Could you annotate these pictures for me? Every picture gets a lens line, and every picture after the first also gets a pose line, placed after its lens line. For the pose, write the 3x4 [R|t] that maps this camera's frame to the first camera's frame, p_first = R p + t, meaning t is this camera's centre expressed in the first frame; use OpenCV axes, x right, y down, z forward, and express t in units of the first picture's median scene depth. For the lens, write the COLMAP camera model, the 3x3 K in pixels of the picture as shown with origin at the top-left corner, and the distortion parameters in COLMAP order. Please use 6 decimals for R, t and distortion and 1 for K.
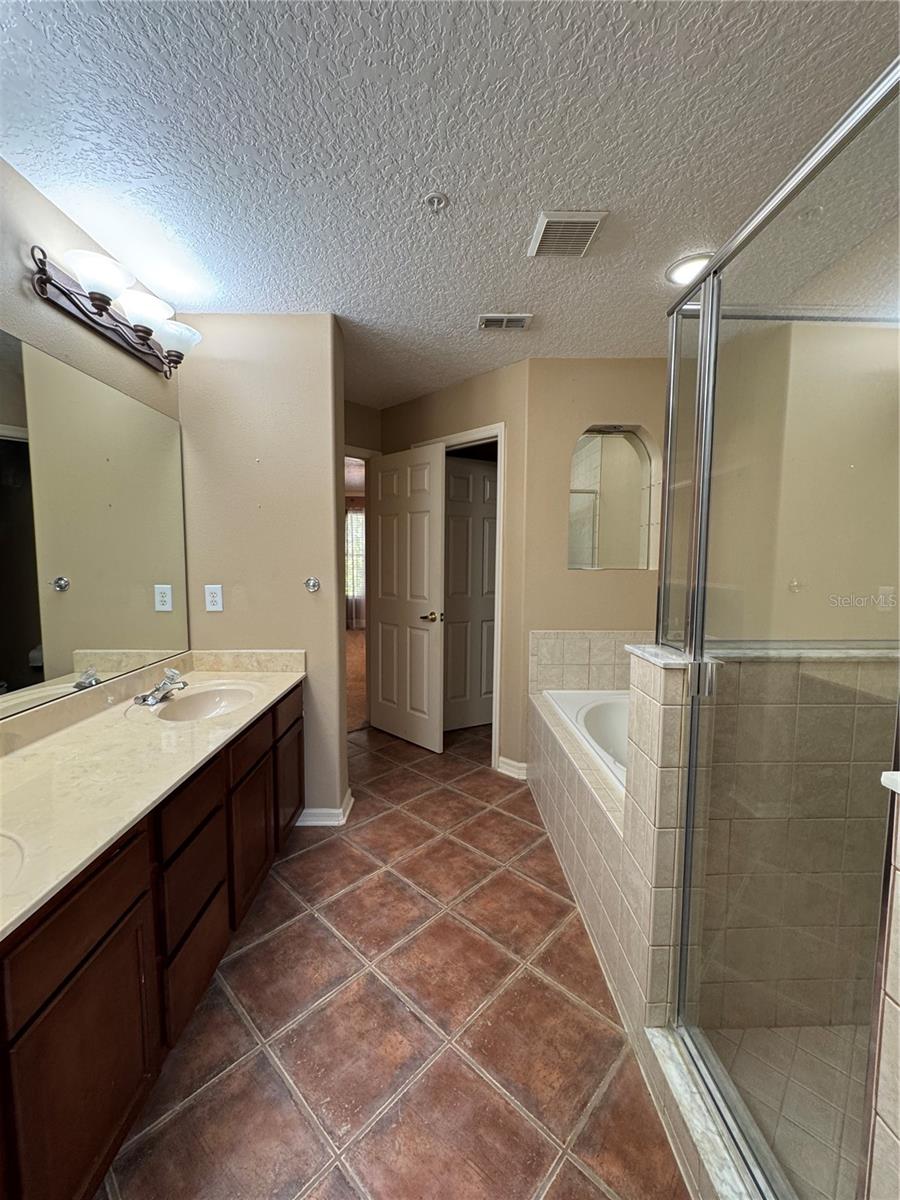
lens RADIAL K [[486.7, 0, 450.9], [0, 486.7, 599.2], [0, 0, 1]] dist [-0.001814, 0.000440]
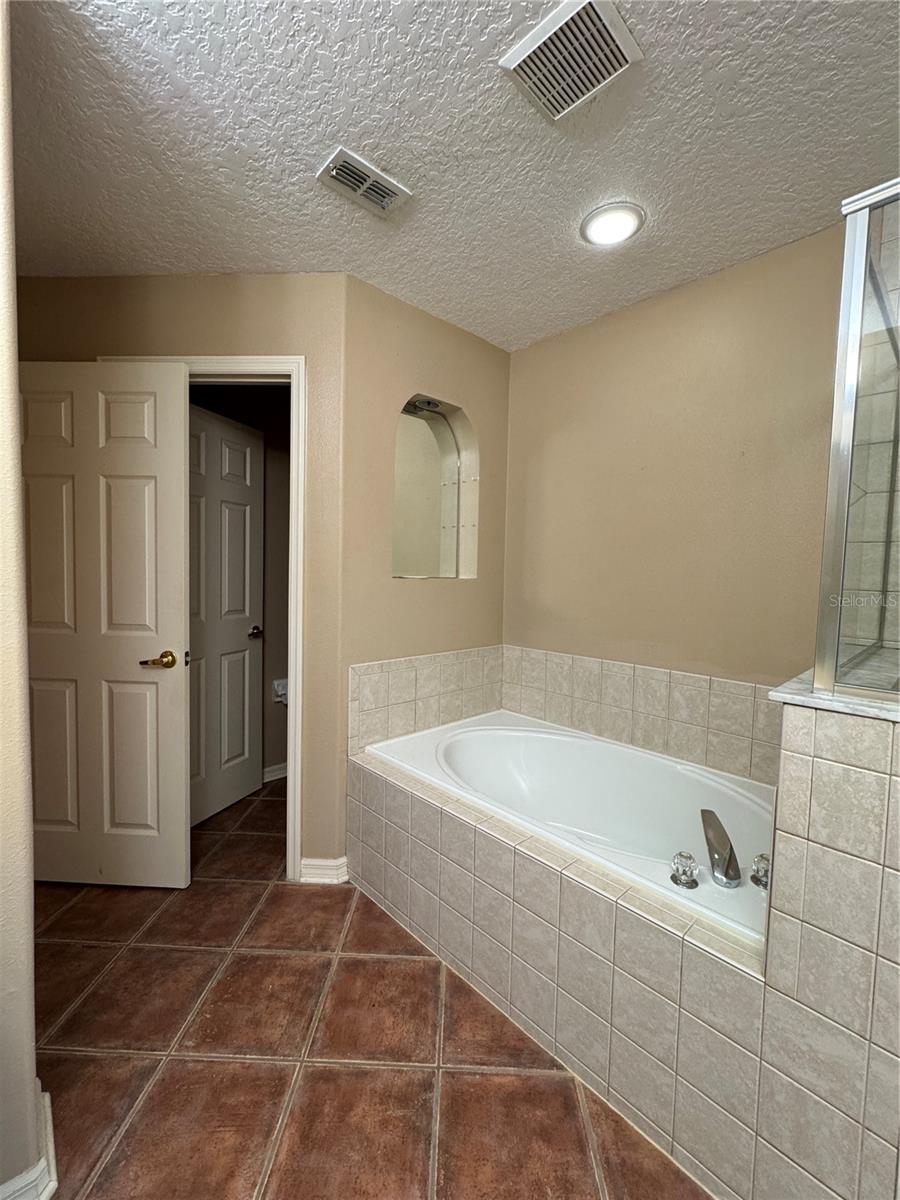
lens RADIAL K [[486.7, 0, 447.4], [0, 486.7, 598.5], [0, 0, 1]] dist [-0.001814, 0.000440]
pose [[0.742332, -0.027986, 0.669447, -0.199065], [0.039942, 0.999199, -0.002519, -0.024697], [-0.668840, 0.028609, 0.742855, 0.386540]]
